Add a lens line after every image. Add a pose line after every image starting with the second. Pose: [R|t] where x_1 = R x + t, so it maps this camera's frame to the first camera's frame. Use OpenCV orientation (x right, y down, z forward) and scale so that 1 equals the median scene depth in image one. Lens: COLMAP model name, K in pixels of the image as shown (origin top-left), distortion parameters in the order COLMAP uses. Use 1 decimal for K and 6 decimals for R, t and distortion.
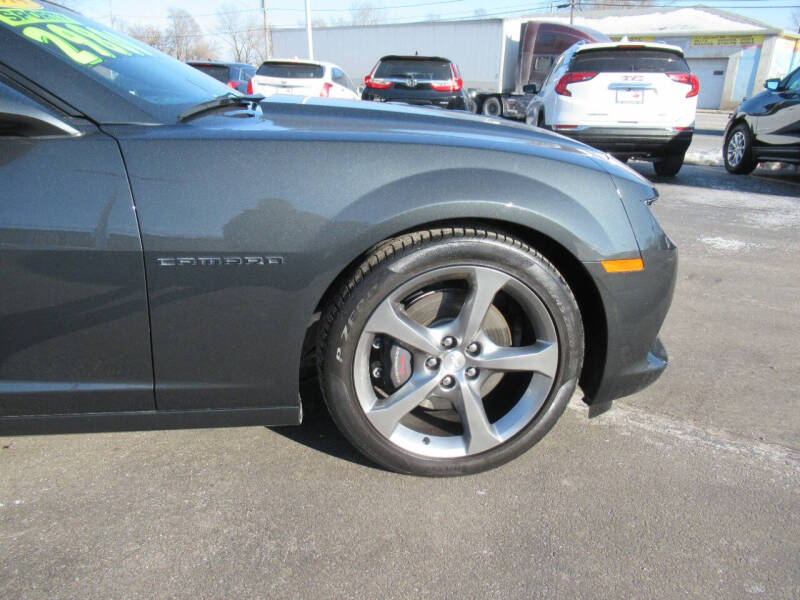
lens RADIAL K [[617.8, 0, 392.8], [0, 617.8, 300.6], [0, 0, 1]] dist [0.004128, 0.005365]
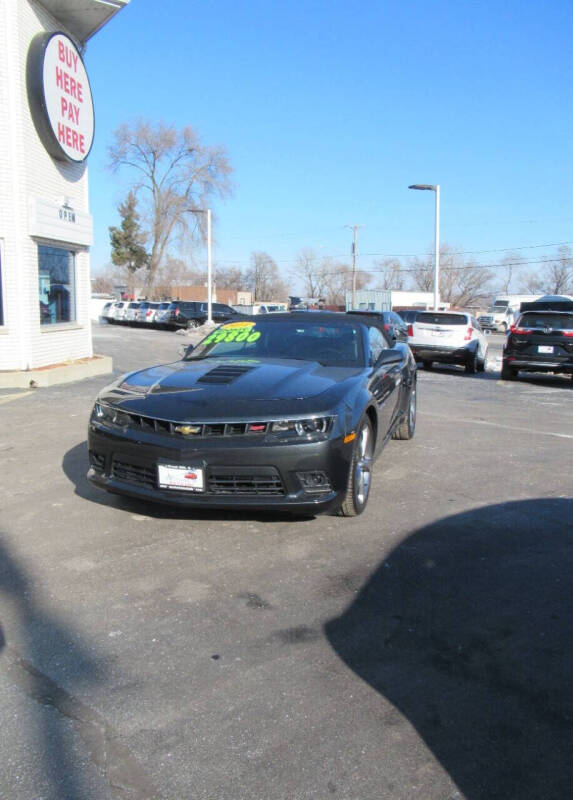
lens RADIAL K [[668.5, 0, 267.7], [0, 668.5, 397.8], [0, 0, 1]] dist [-0.000720, -0.000942]
pose [[0.962678, 0.037399, -0.268053, -0.145788], [-0.093992, 0.974961, -0.201535, 0.139824], [0.253804, 0.219208, 0.942089, -0.480907]]
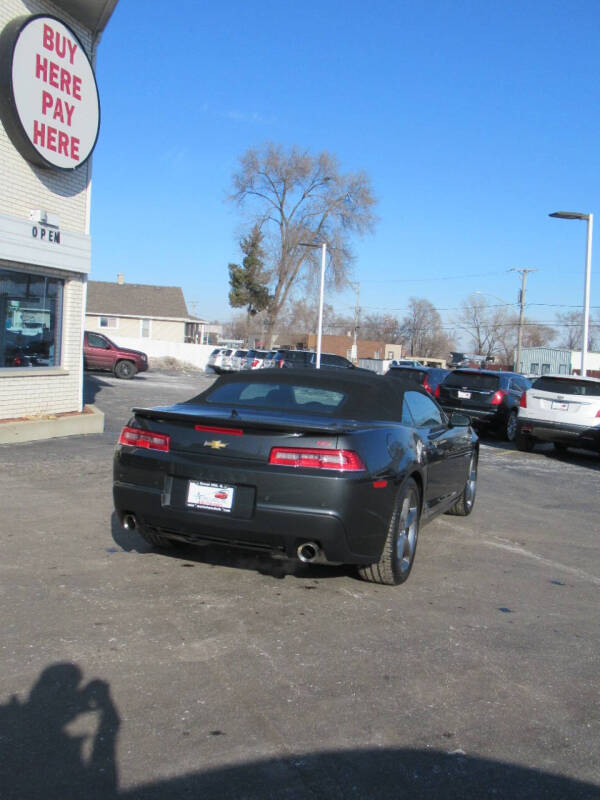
lens RADIAL K [[775.7, 0, 281.2], [0, 775.7, 398.1], [0, 0, 1]] dist [-0.030037, 0.013764]
pose [[0.889592, 0.063929, -0.452260, -0.013099], [-0.198158, 0.946139, -0.256034, 0.059542], [0.411533, 0.317385, 0.854346, -0.264554]]
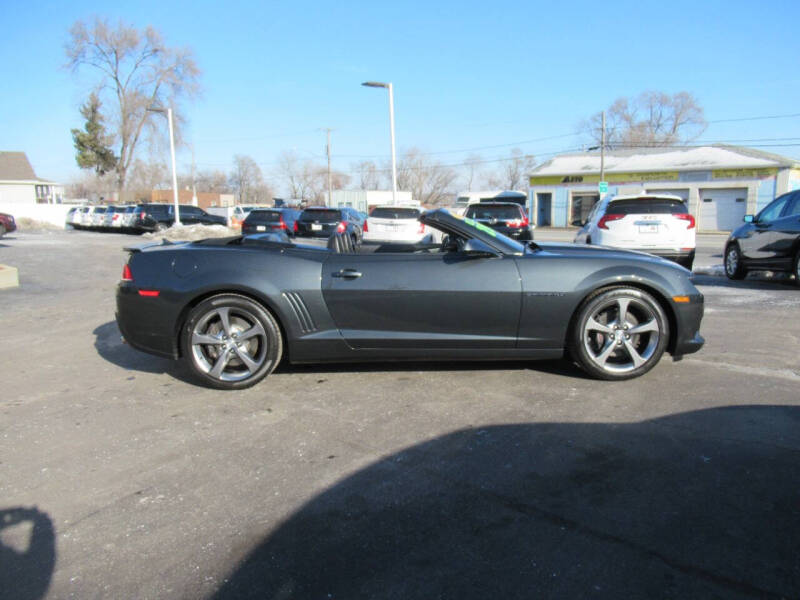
lens RADIAL K [[617.8, 0, 392.8], [0, 617.8, 300.6], [0, 0, 1]] dist [0.004128, 0.005365]
pose [[0.997842, -0.014944, -0.063942, -0.095268], [0.002088, 0.980486, -0.196578, 0.089416], [0.065632, 0.196021, 0.978401, -0.316264]]
